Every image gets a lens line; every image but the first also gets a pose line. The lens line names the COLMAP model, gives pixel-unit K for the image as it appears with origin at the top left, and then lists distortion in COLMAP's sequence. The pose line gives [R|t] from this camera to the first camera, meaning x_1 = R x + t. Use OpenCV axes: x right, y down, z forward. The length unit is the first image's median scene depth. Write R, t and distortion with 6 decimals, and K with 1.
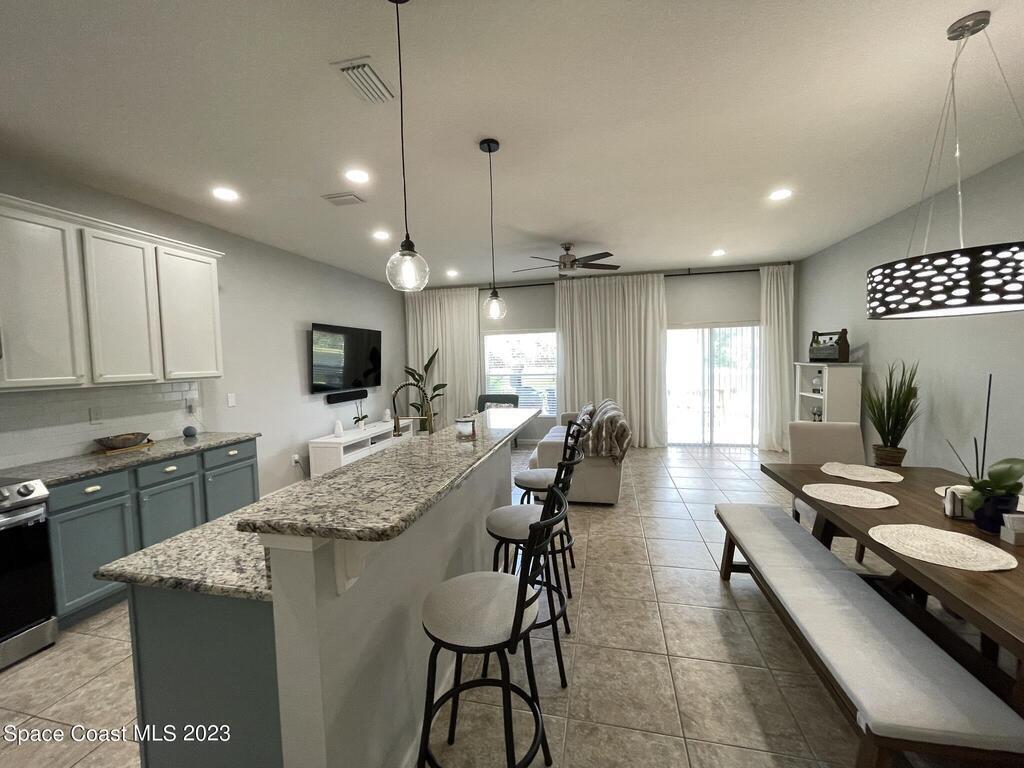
lens RADIAL K [[412.3, 0, 512.1], [0, 412.3, 379.8], [0, 0, 1]] dist [-0.005896, -0.000051]
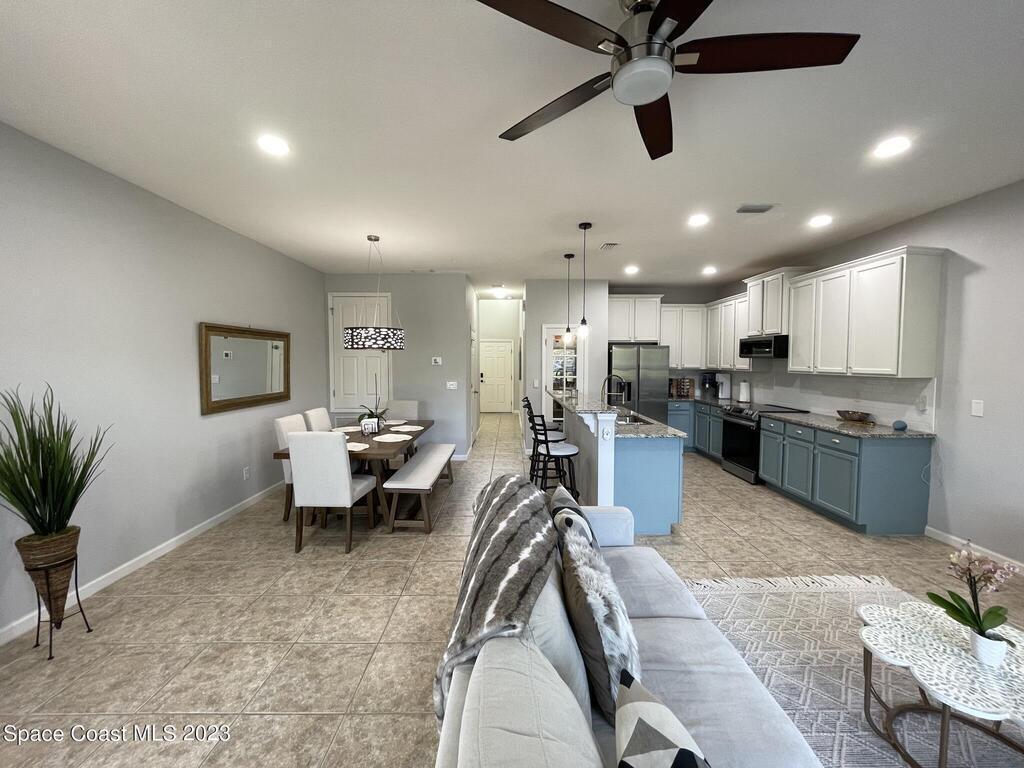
lens RADIAL K [[412.3, 0, 511.8], [0, 412.3, 381.0], [0, 0, 1]] dist [-0.005896, -0.000051]
pose [[-0.973368, 0.036708, -0.226292, 0.277635], [0.012861, 0.994286, 0.105969, -0.074486], [0.228889, 0.100237, -0.968278, 1.183318]]
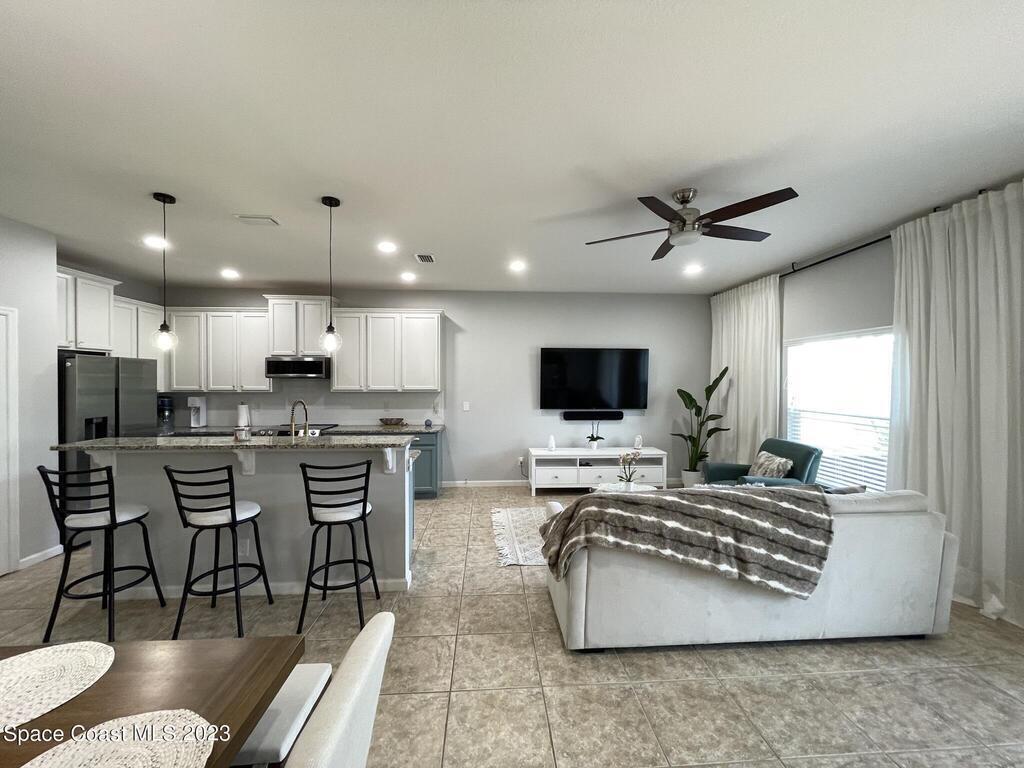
lens RADIAL K [[412.3, 0, 512.1], [0, 412.3, 380.8], [0, 0, 1]] dist [-0.005896, -0.000051]
pose [[0.282120, 0.028221, -0.958964, 0.574922], [-0.057201, 0.998284, 0.012550, -0.052609], [0.957672, 0.051313, 0.283250, 0.563216]]
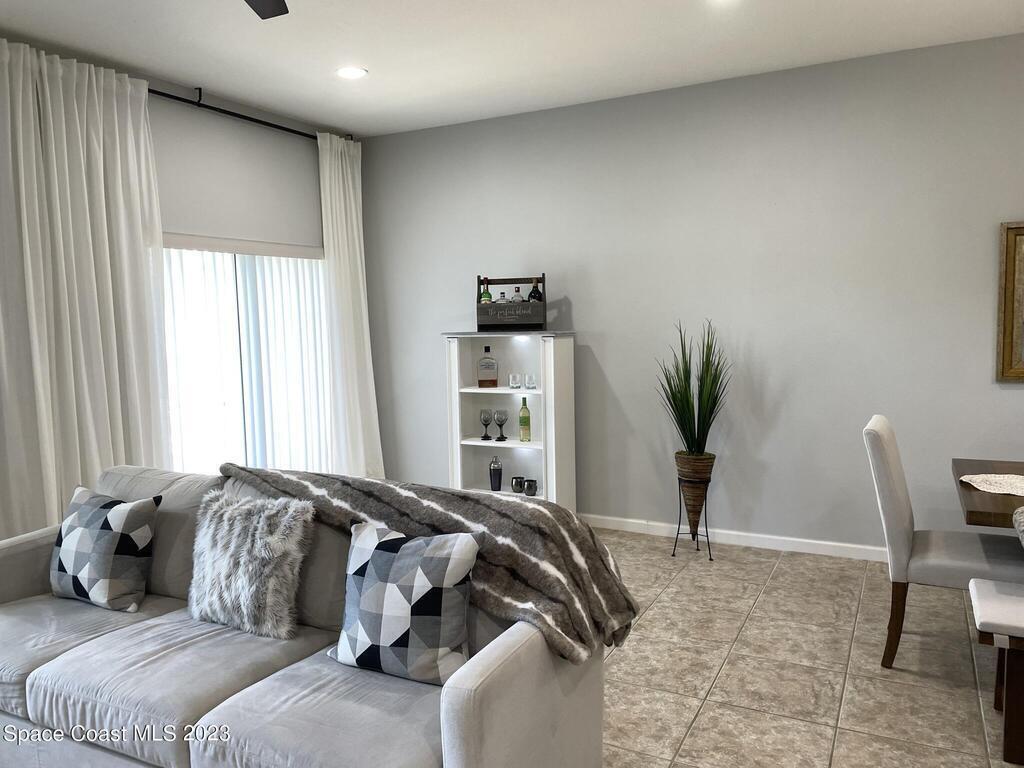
lens RADIAL K [[772.8, 0, 500.4], [0, 772.8, 381.7], [0, 0, 1]] dist [0.073915, -0.092998]
pose [[0.255994, -0.064904, 0.964497, -0.248195], [0.070151, 0.996360, 0.048429, -0.023953], [-0.964130, 0.055263, 0.259615, 0.677871]]
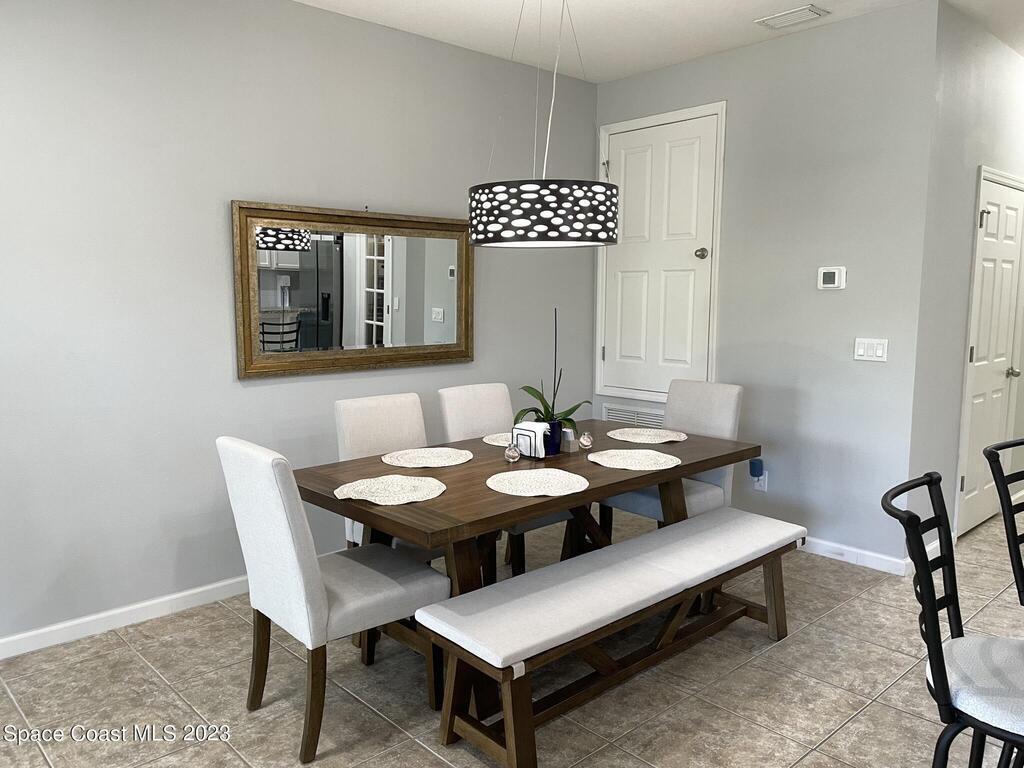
lens RADIAL K [[772.8, 0, 508.4], [0, 772.8, 382.2], [0, 0, 1]] dist [0.073915, -0.092998]
pose [[-0.825469, -0.039227, 0.563082, 0.041194], [0.052361, 0.987959, 0.145586, -0.037553], [-0.562013, 0.149660, -0.813476, 0.834057]]
